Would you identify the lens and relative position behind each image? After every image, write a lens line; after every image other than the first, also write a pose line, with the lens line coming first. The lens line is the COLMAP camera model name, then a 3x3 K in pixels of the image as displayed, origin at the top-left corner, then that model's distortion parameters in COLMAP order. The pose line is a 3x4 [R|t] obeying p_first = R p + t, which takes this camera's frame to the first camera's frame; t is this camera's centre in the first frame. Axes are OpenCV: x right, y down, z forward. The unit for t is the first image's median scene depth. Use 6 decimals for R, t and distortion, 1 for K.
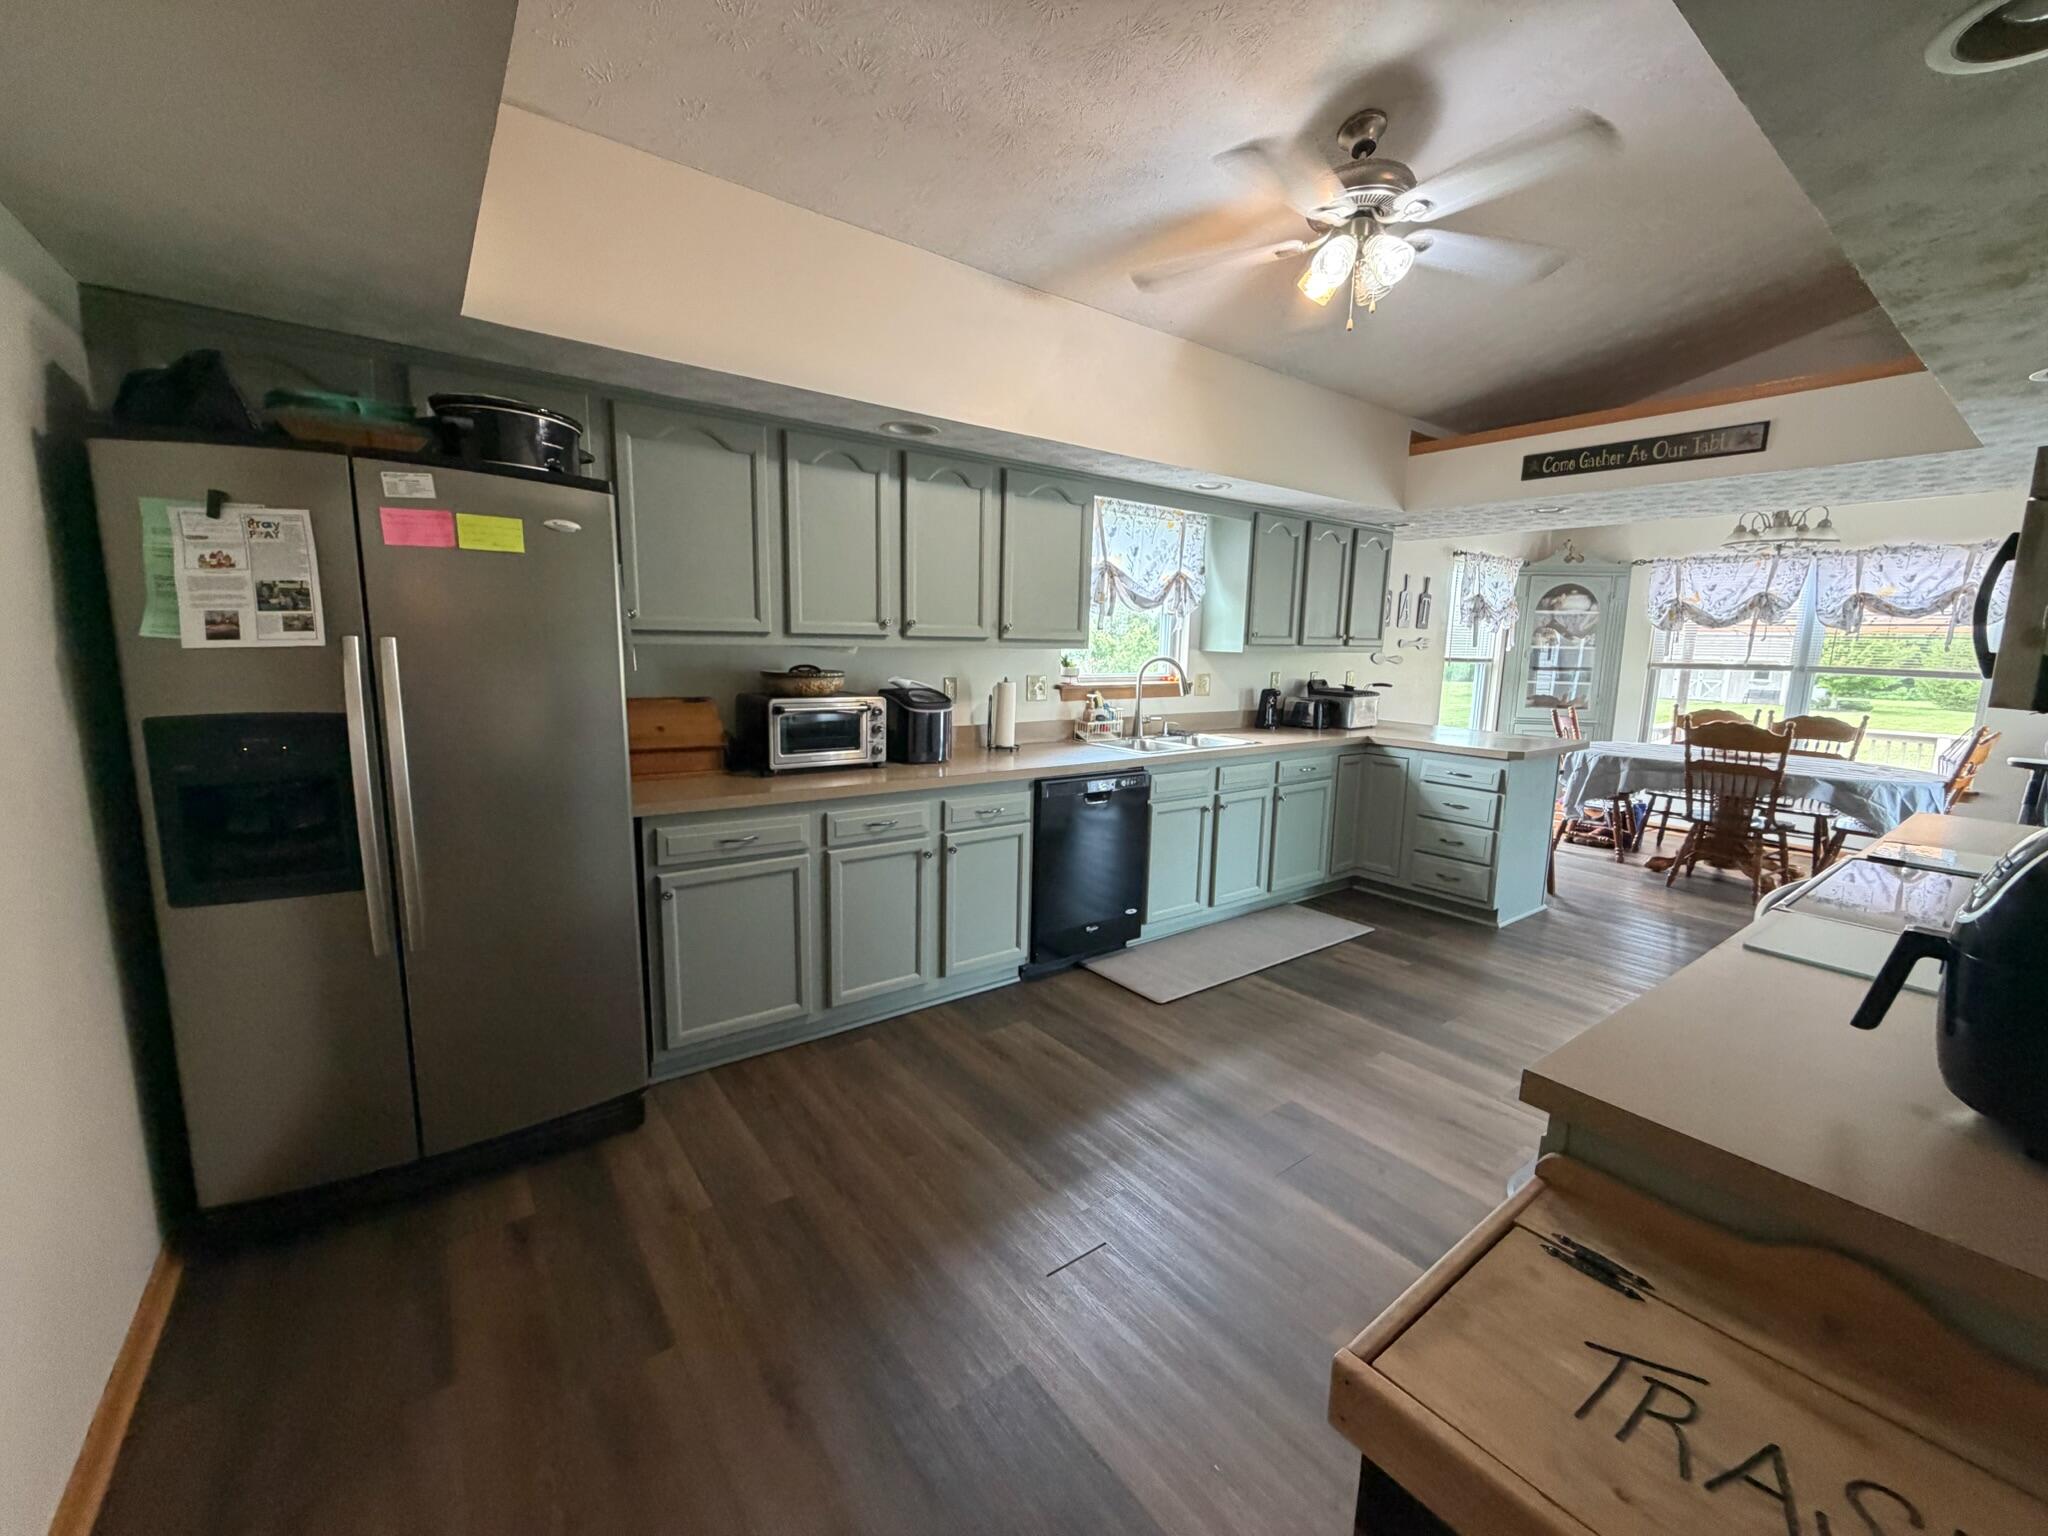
lens RADIAL K [[819.2, 0, 1026.5], [0, 819.2, 773.9], [0, 0, 1]] dist [0.002747, 0.000239]
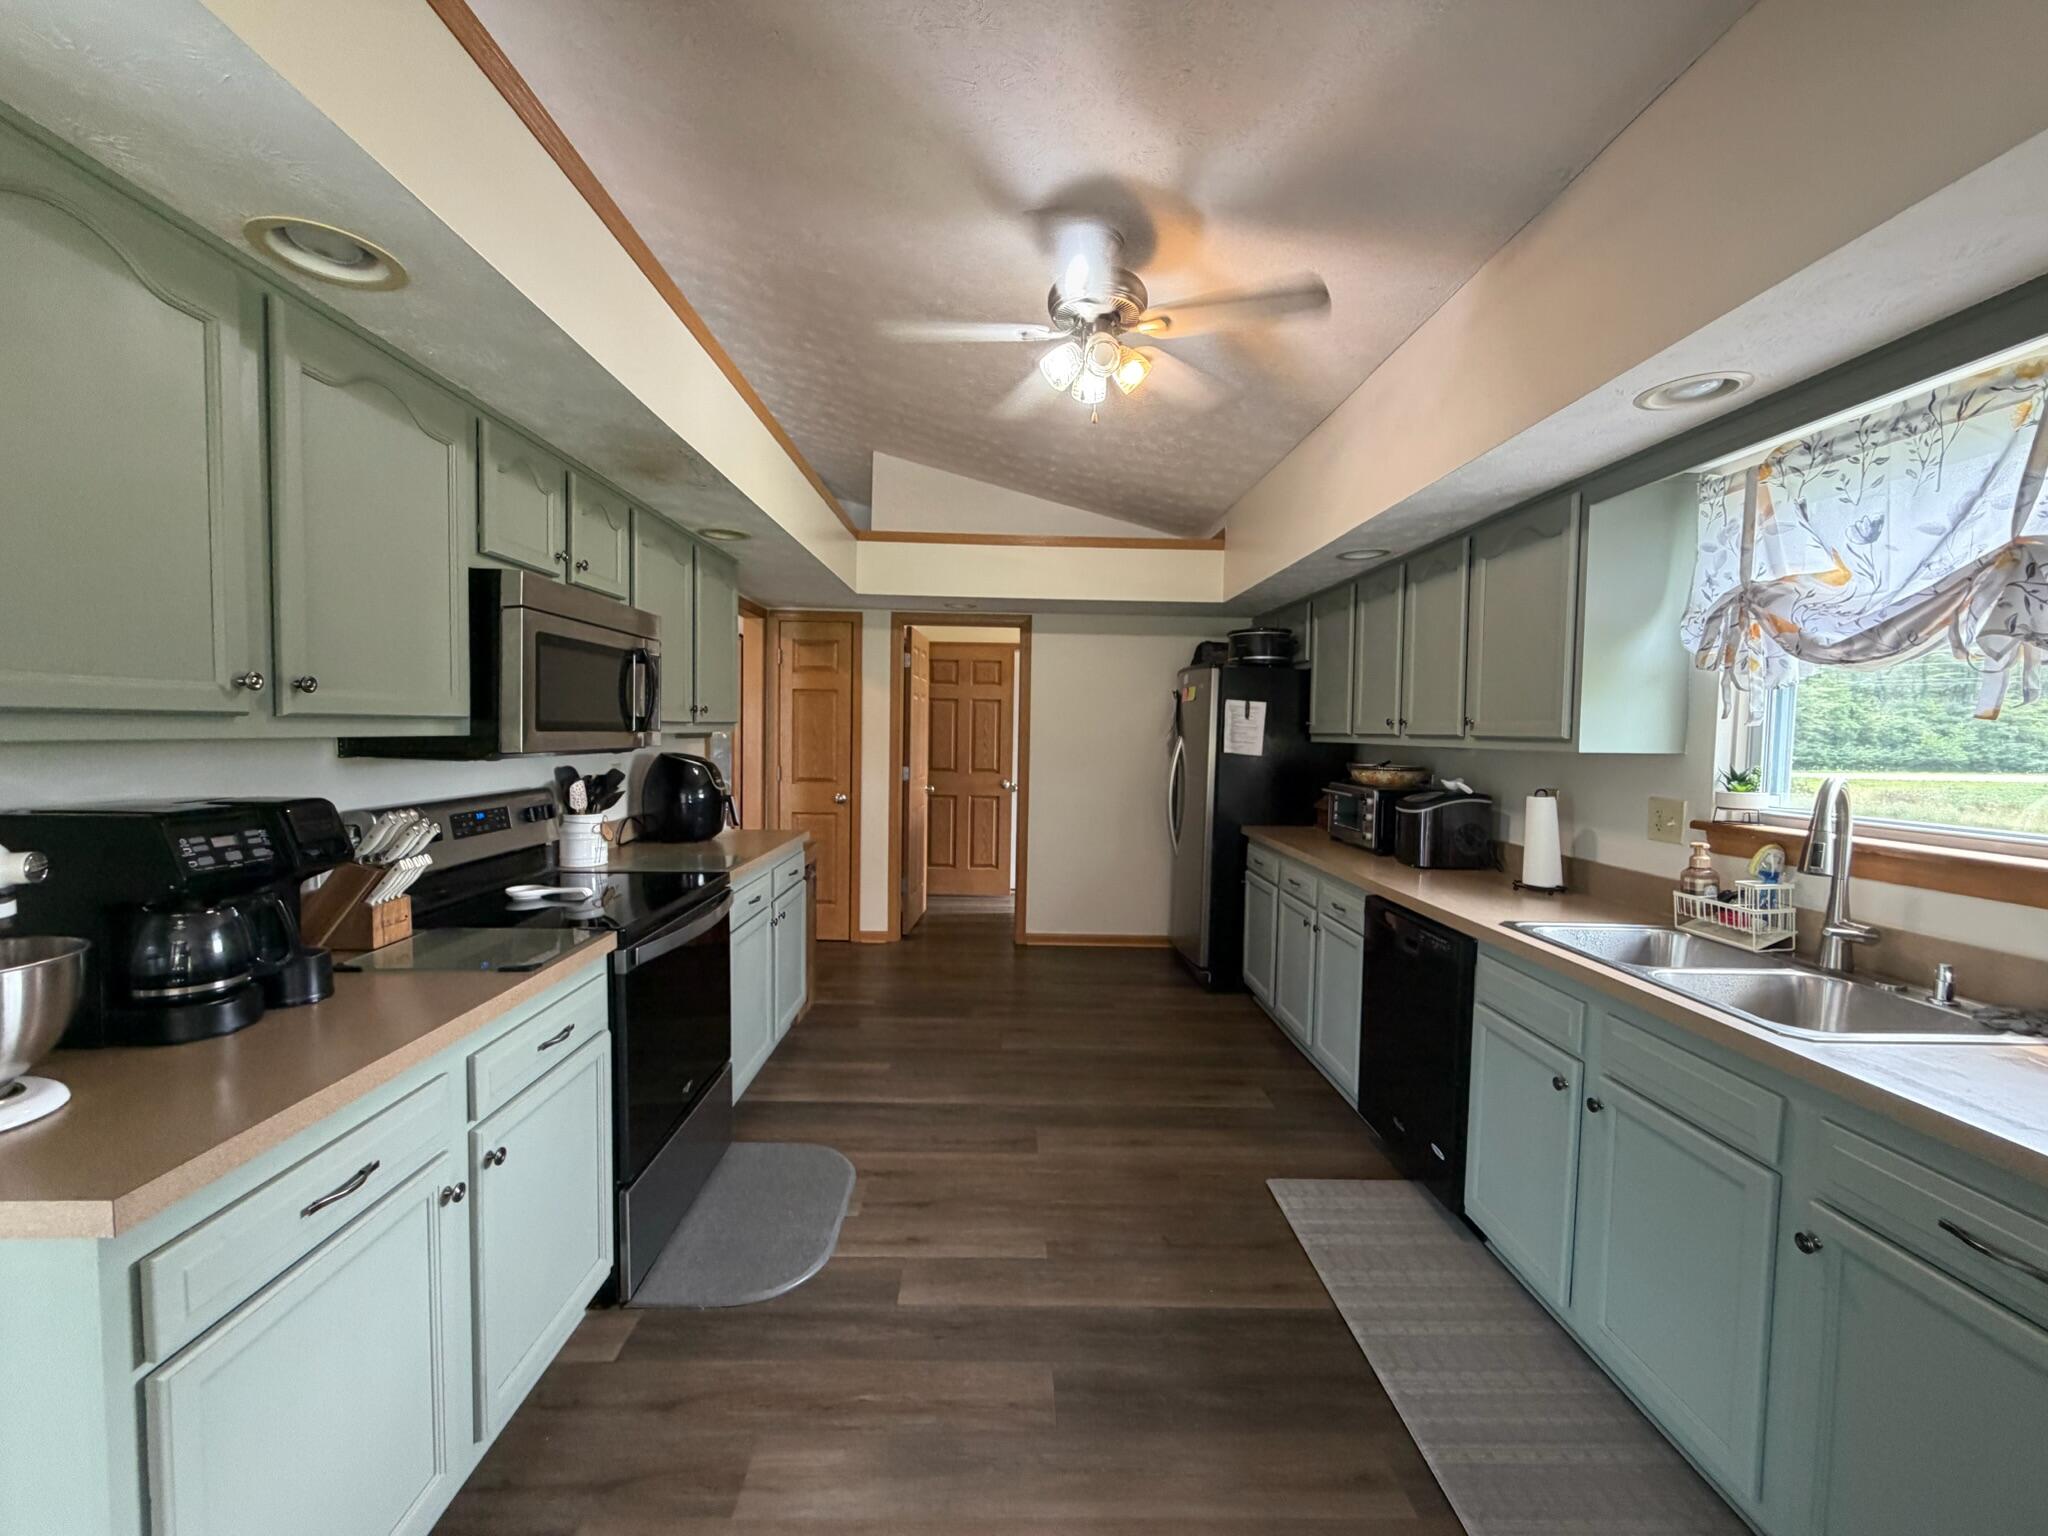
lens RADIAL K [[819.2, 0, 1016.3], [0, 819.2, 773.7], [0, 0, 1]] dist [0.002747, 0.000239]
pose [[-0.586264, 0.007133, -0.810089, 0.960747], [-0.162091, 0.978708, 0.125923, -0.169625], [0.793739, 0.205132, -0.572625, 1.194430]]
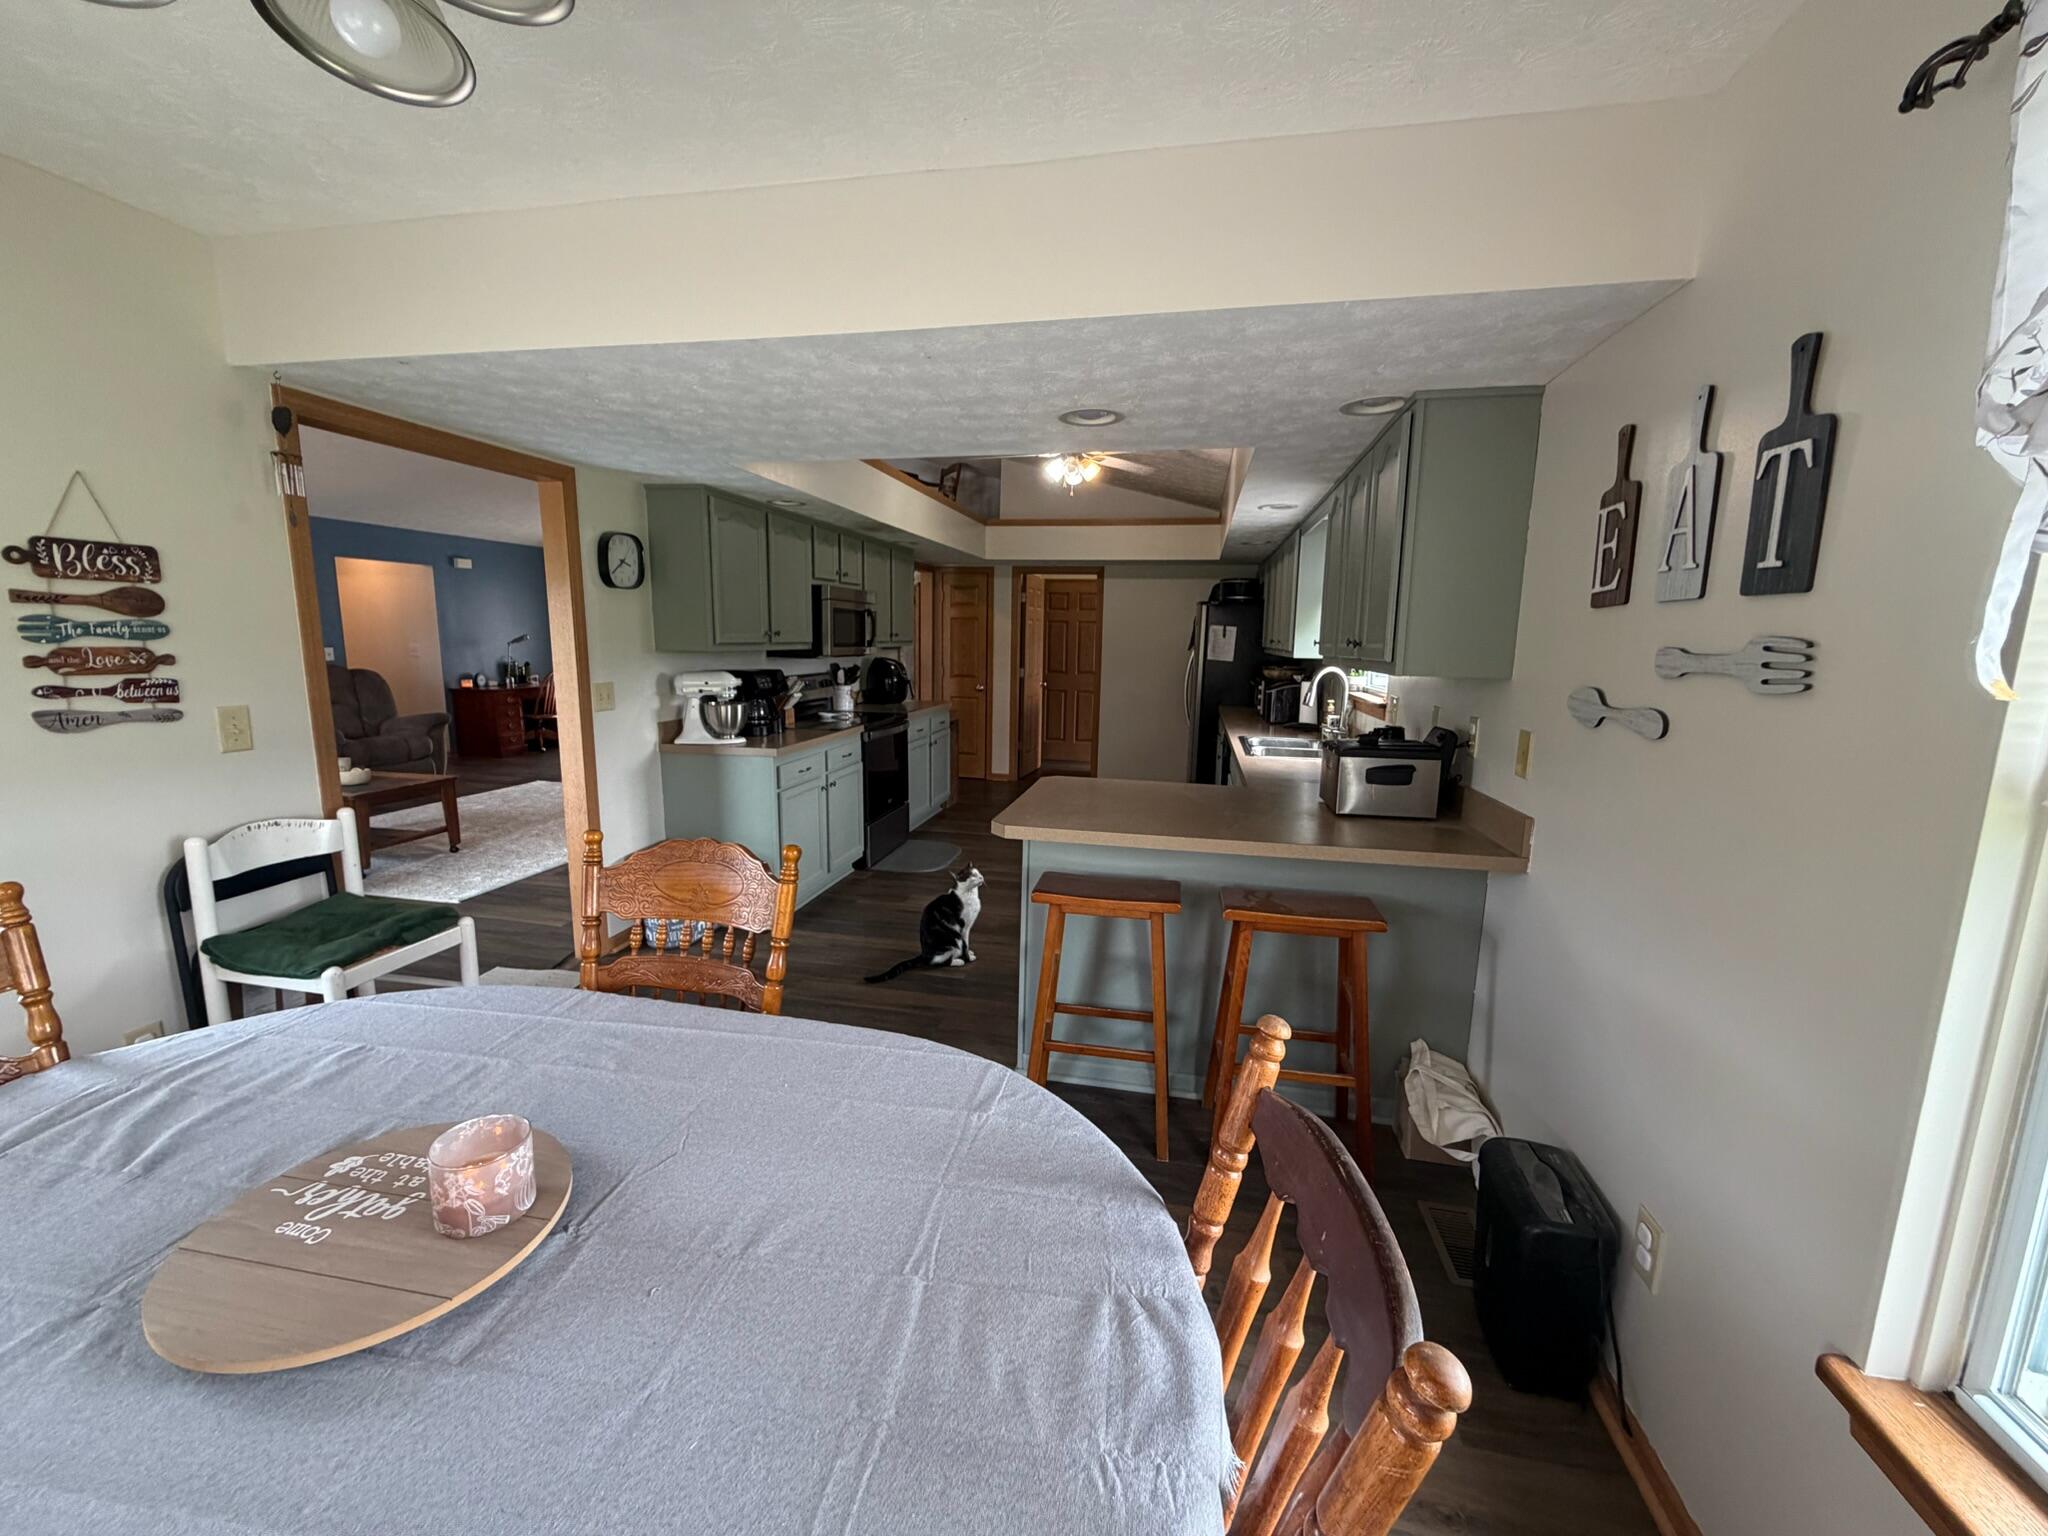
lens RADIAL K [[819.2, 0, 1023.7], [0, 819.2, 766.4], [0, 0, 1]] dist [0.002747, 0.000239]
pose [[-0.745616, 0.066321, -0.663068, 1.463280], [-0.142245, 0.956261, 0.255601, -0.301117], [0.651017, 0.284899, -0.703569, 1.964636]]
